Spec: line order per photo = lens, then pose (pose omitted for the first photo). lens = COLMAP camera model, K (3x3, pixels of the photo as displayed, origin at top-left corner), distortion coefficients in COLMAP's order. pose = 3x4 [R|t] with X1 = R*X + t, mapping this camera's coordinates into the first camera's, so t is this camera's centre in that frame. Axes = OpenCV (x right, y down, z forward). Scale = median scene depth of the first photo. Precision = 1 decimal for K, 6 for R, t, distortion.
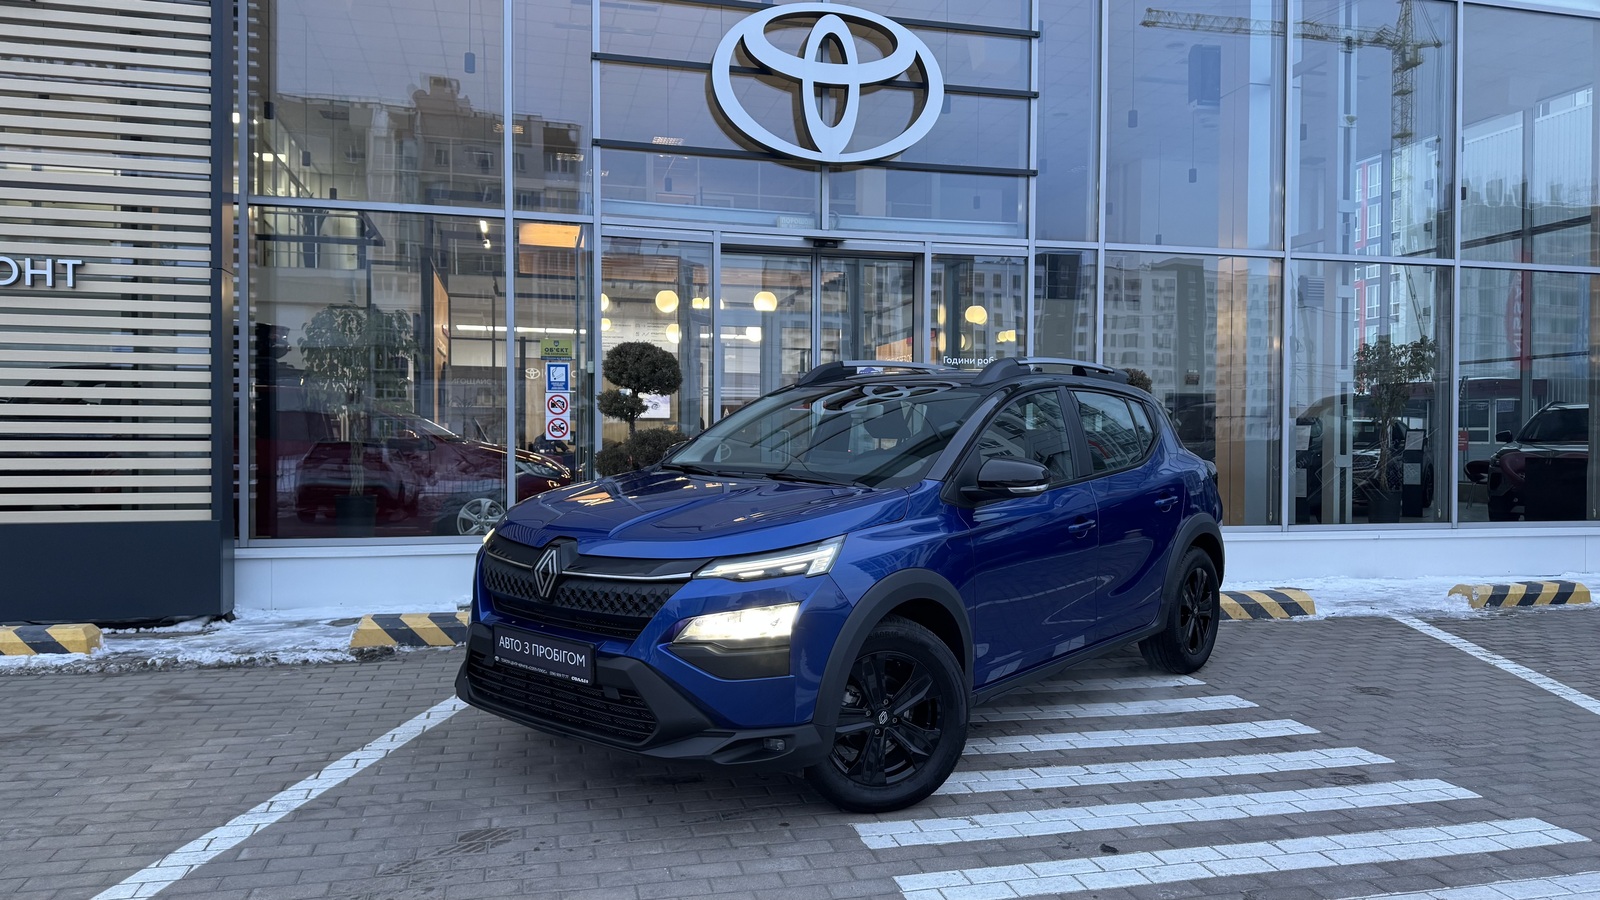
lens RADIAL K [[1120.7, 0, 797.8], [0, 1120.7, 460.5], [0, 0, 1]] dist [0.027874, -0.030462]
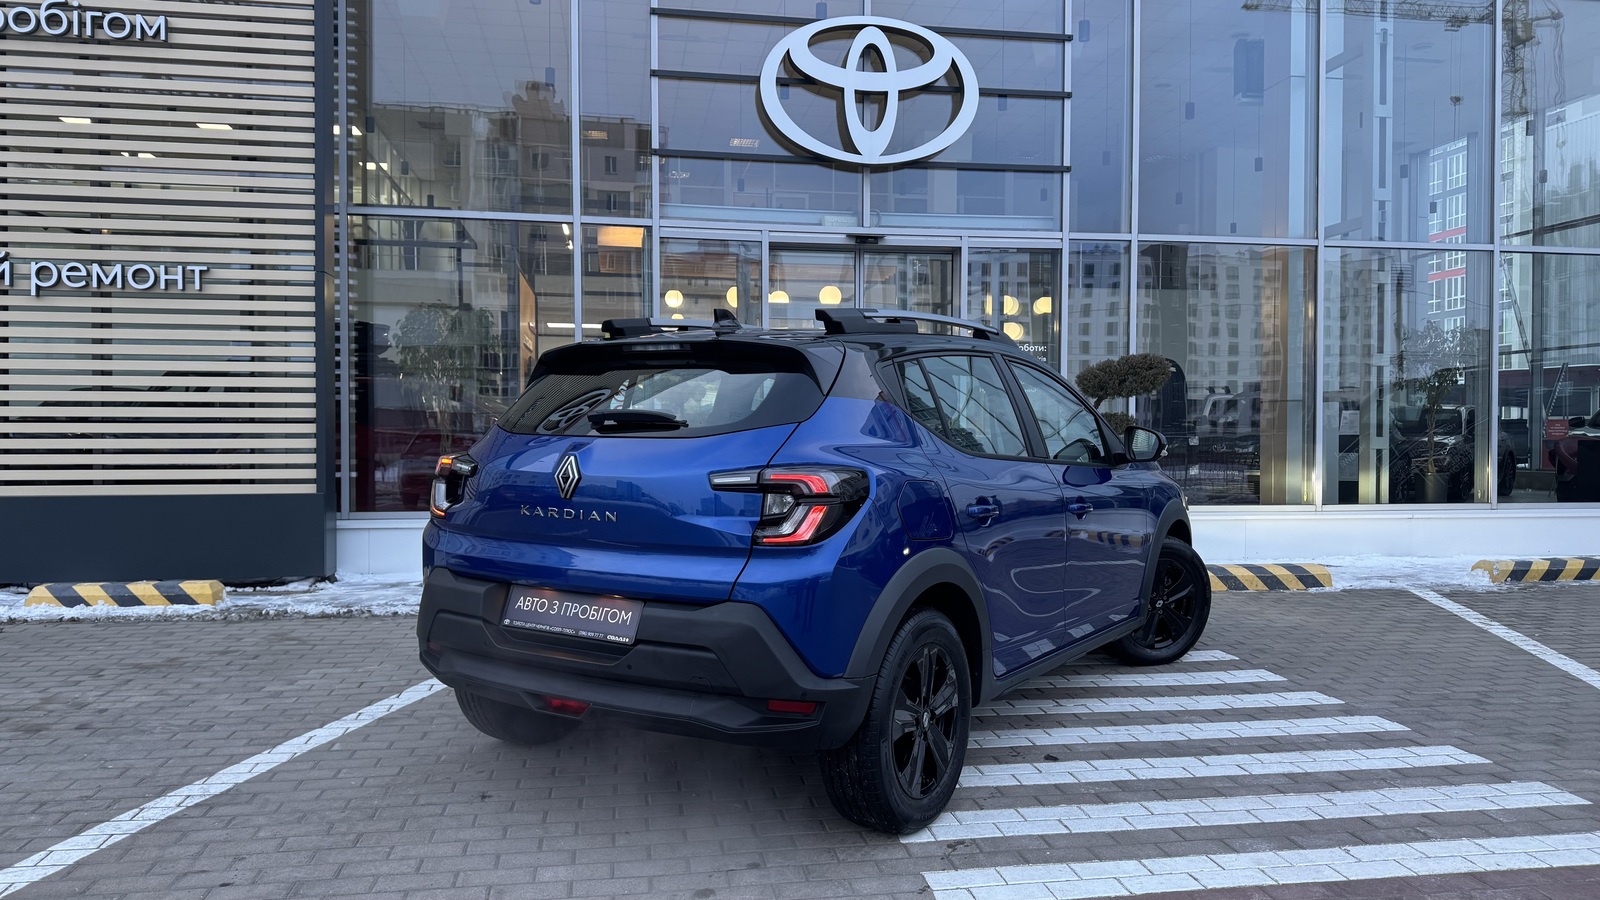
lens RADIAL K [[1120.7, 0, 797.8], [0, 1120.7, 461.0], [0, 0, 1]] dist [0.027874, -0.030462]
pose [[0.996686, -0.001547, -0.081331, 0.055896], [0.001893, 0.999989, 0.004177, 0.016169], [0.081323, -0.004317, 0.996678, -0.092089]]
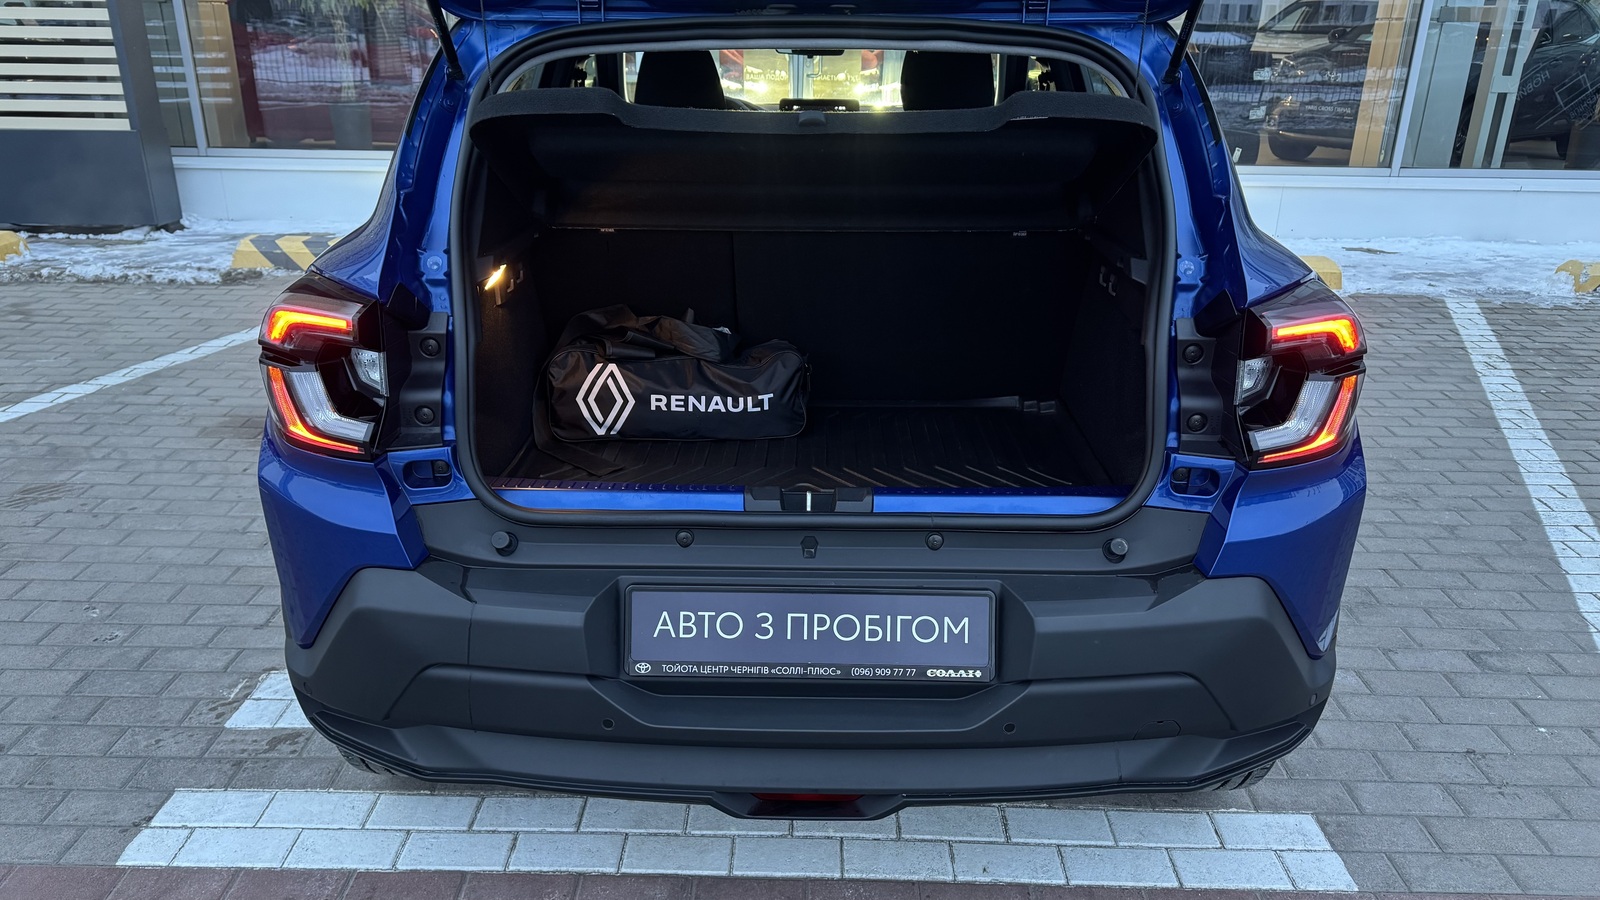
lens RADIAL K [[1120.7, 0, 796.2], [0, 1120.7, 457.3], [0, 0, 1]] dist [0.027874, -0.030462]
pose [[0.966805, 0.099815, -0.235215, 0.314874], [-0.013105, 0.938703, 0.344479, -0.027122], [0.255181, -0.329961, 0.908850, 0.135110]]
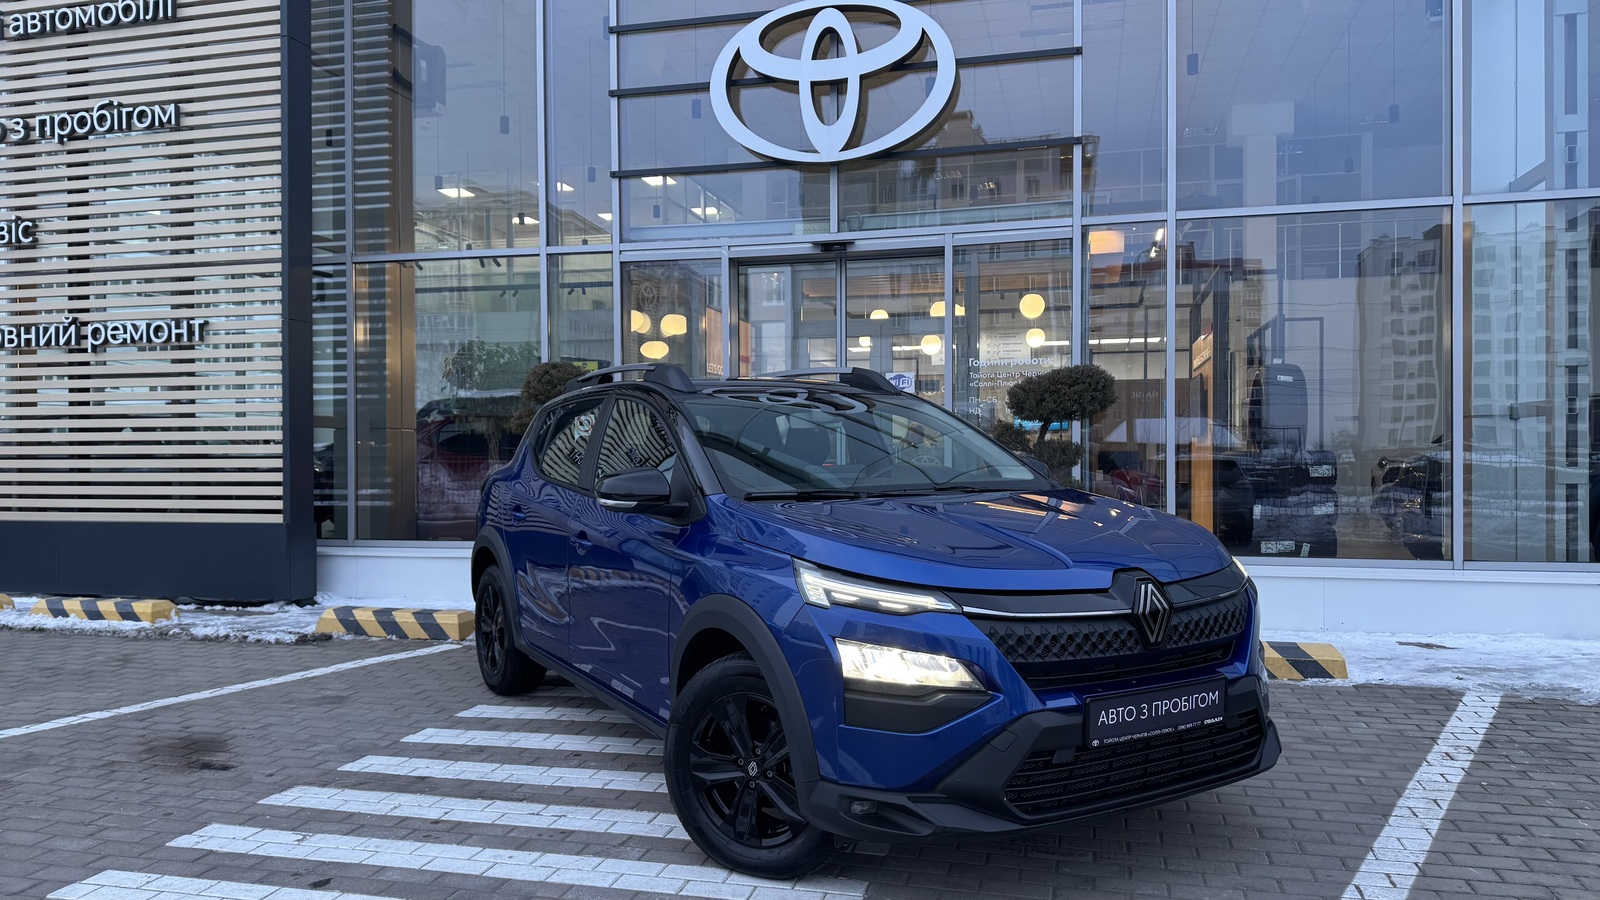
lens RADIAL K [[1120.7, 0, 798.3], [0, 1120.7, 464.4], [0, 0, 1]] dist [0.027874, -0.030462]
pose [[0.878664, -0.004528, -0.477419, 0.553415], [0.000224, 0.999959, -0.009072, 0.000172], [0.477440, 0.007864, 0.878629, 0.180408]]
